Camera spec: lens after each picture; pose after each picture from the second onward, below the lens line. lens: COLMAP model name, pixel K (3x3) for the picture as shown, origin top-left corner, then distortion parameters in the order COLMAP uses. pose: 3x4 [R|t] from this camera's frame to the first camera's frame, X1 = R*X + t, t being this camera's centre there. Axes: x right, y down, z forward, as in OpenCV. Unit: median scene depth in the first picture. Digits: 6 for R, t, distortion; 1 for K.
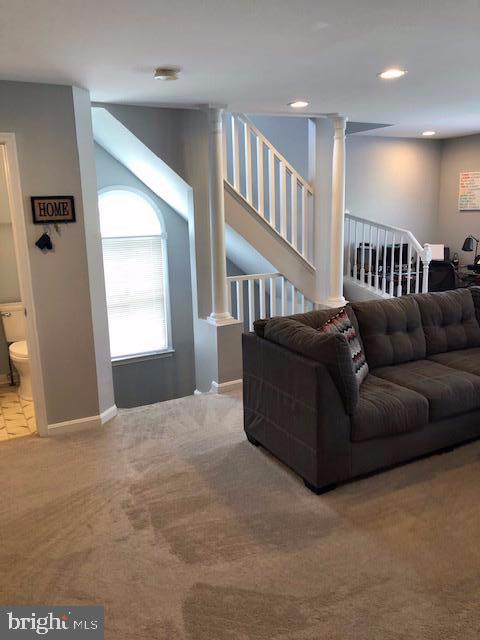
lens RADIAL K [[527.9, 0, 237.5], [0, 527.9, 307.2], [0, 0, 1]] dist [0.025903, -0.002790]
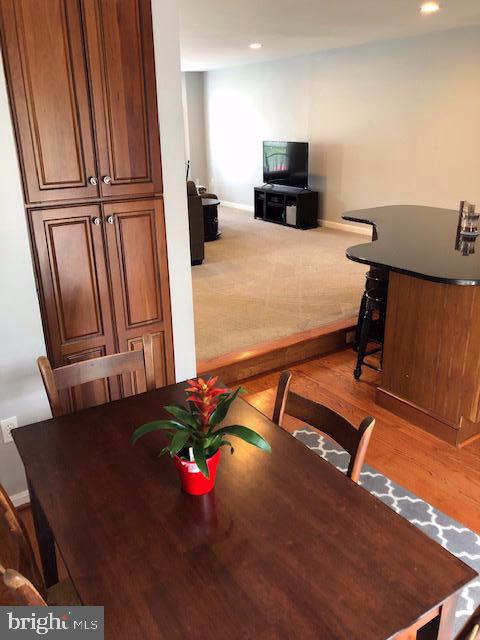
lens RADIAL K [[523.9, 0, 240.0], [0, 523.9, 320.0], [0, 0, 1]] dist [-0.004271, -0.008279]
pose [[-0.103241, -0.322062, 0.941072, -1.060939], [0.205158, 0.918889, 0.336977, -0.056096], [-0.973268, 0.227858, -0.028794, 0.560891]]
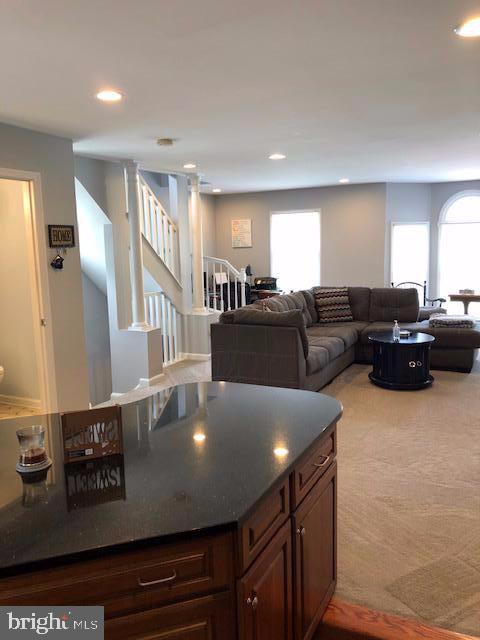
lens RADIAL K [[527.9, 0, 237.5], [0, 527.9, 307.2], [0, 0, 1]] dist [0.025903, -0.002790]
pose [[0.811994, -0.062270, 0.580334, -0.526209], [0.112901, 0.992271, -0.051498, 0.059824], [-0.572642, 0.107337, 0.812749, -0.136173]]
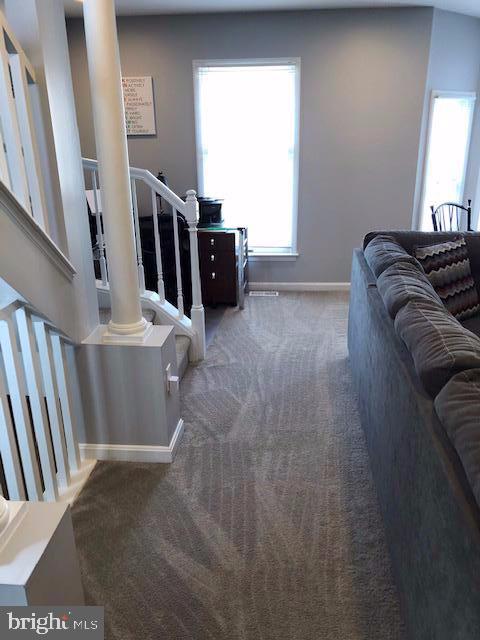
lens RADIAL K [[523.9, 0, 240.0], [0, 523.9, 320.0], [0, 0, 1]] dist [-0.004271, -0.008279]
pose [[0.548281, -0.270116, 0.791470, -0.130570], [0.153884, 0.962828, 0.221996, -0.111554], [-0.822014, 0.000078, 0.569467, 0.683302]]
